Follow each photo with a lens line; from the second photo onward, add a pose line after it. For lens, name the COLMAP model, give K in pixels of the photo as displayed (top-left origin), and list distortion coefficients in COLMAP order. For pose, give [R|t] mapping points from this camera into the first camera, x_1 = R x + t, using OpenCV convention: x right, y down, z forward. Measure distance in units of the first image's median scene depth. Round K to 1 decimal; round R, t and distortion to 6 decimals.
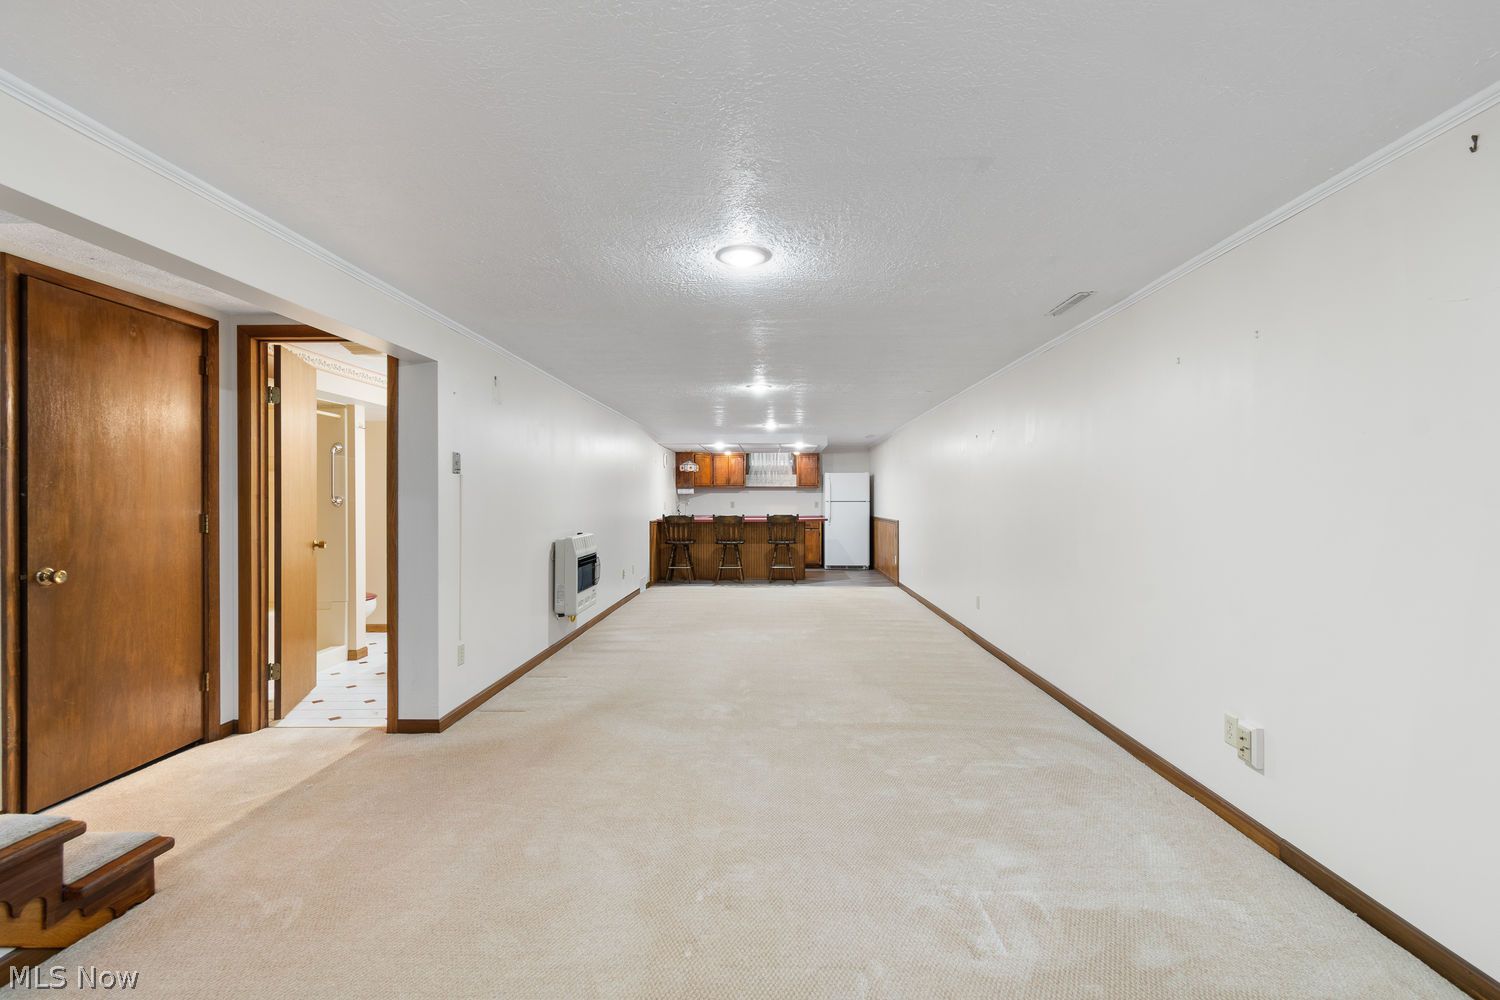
lens RADIAL K [[679.3, 0, 753.2], [0, 679.3, 492.2], [0, 0, 1]] dist [0.000670, 0.000511]
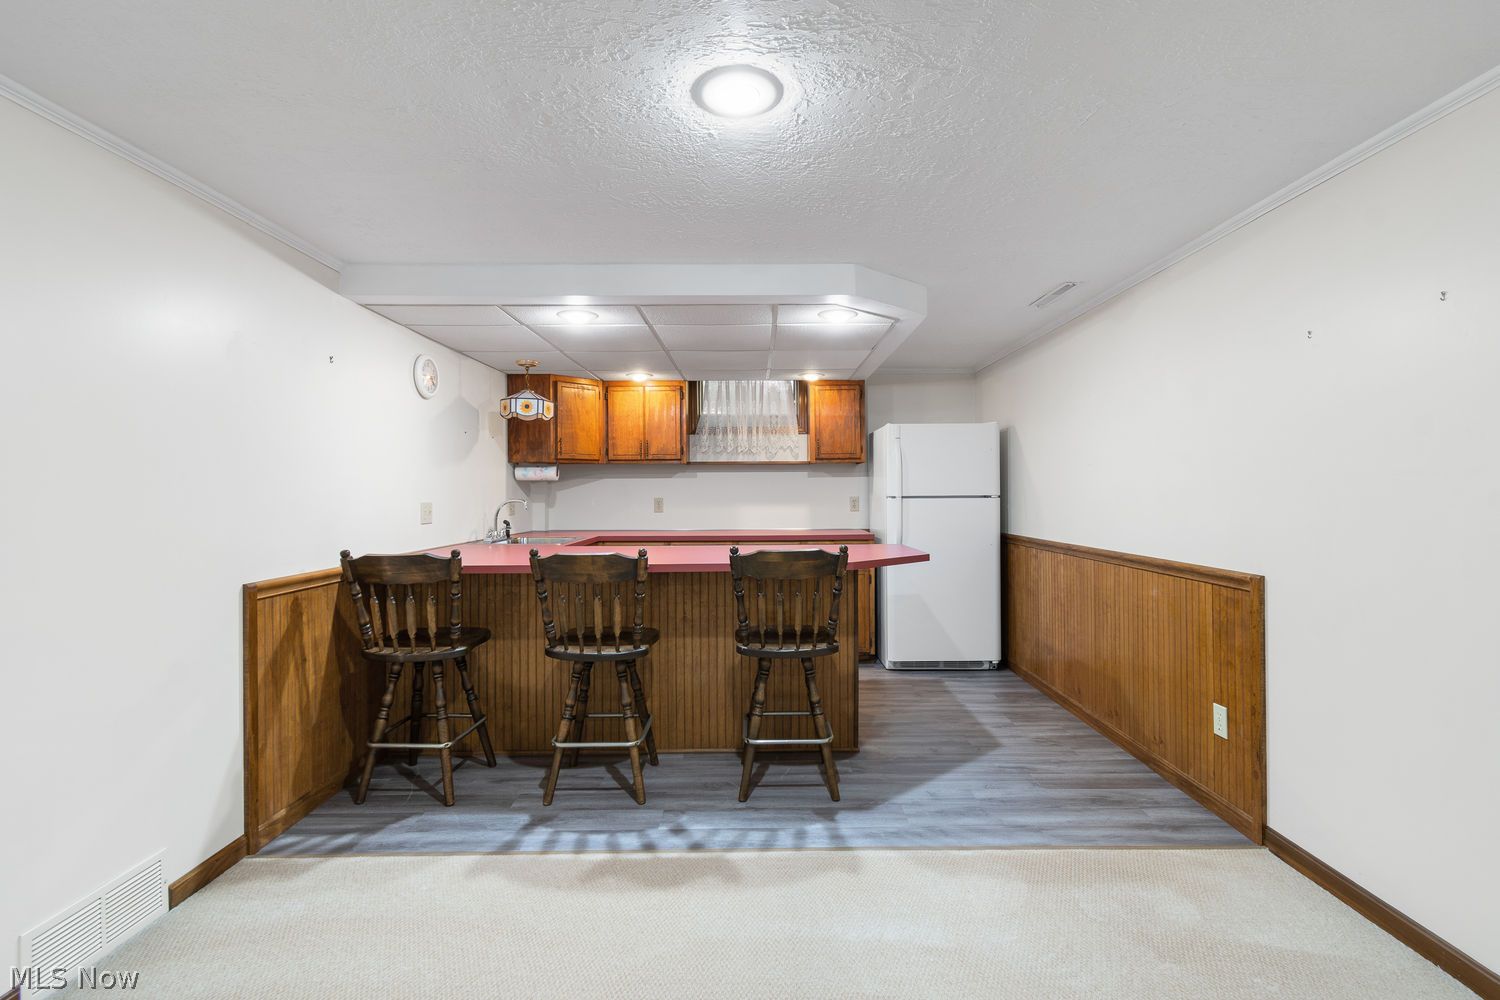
lens RADIAL K [[679.3, 0, 753.2], [0, 679.3, 492.2], [0, 0, 1]] dist [0.000670, 0.000511]
pose [[0.999613, -0.004830, 0.027404, 0.018316], [0.004623, 0.999960, 0.007612, 0.007197], [-0.027440, -0.007482, 0.999595, 0.598892]]
